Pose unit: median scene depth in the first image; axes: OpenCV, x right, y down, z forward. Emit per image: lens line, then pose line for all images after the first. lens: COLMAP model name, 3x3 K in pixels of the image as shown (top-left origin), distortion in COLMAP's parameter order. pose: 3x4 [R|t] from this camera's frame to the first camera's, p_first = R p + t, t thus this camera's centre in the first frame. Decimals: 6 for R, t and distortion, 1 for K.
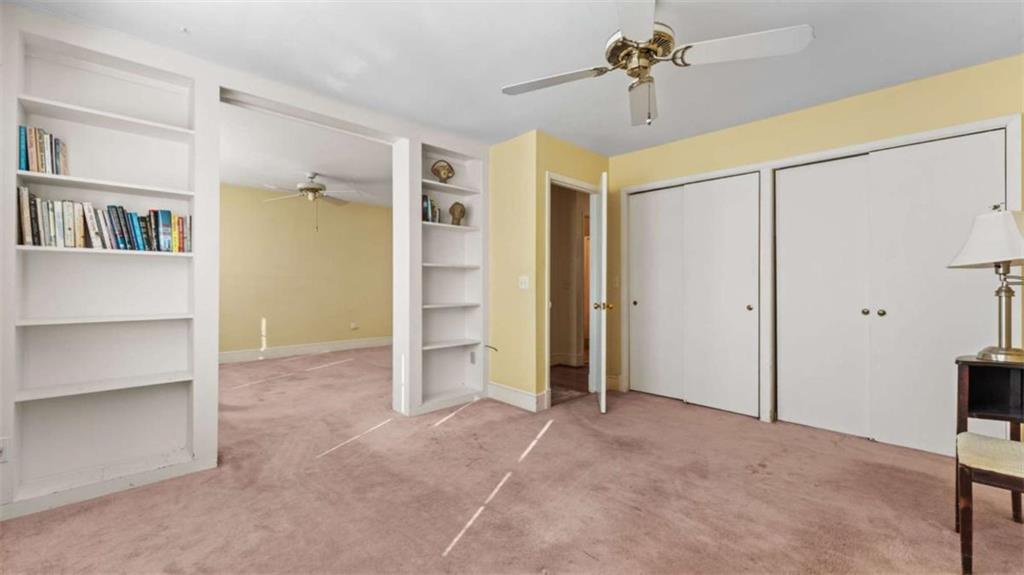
lens RADIAL K [[410.4, 0, 519.4], [0, 410.4, 286.6], [0, 0, 1]] dist [0.001480, -0.000017]
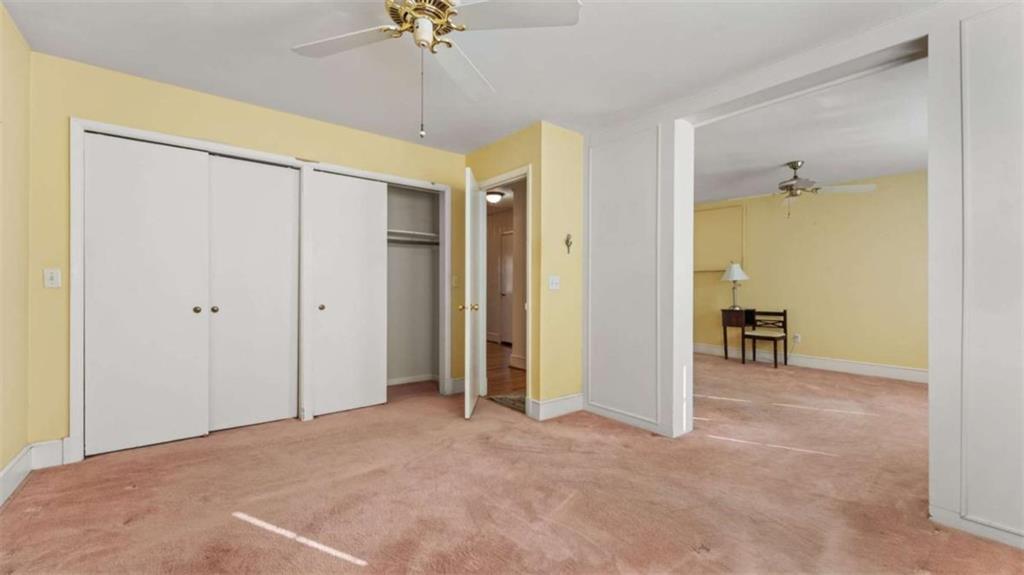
lens RADIAL K [[410.4, 0, 518.4], [0, 410.4, 287.2], [0, 0, 1]] dist [0.001480, -0.000017]
pose [[0.080698, -0.005838, 0.996722, -1.431311], [0.000145, 0.999983, 0.005845, -0.010680], [-0.996739, -0.000327, 0.080697, 1.557355]]
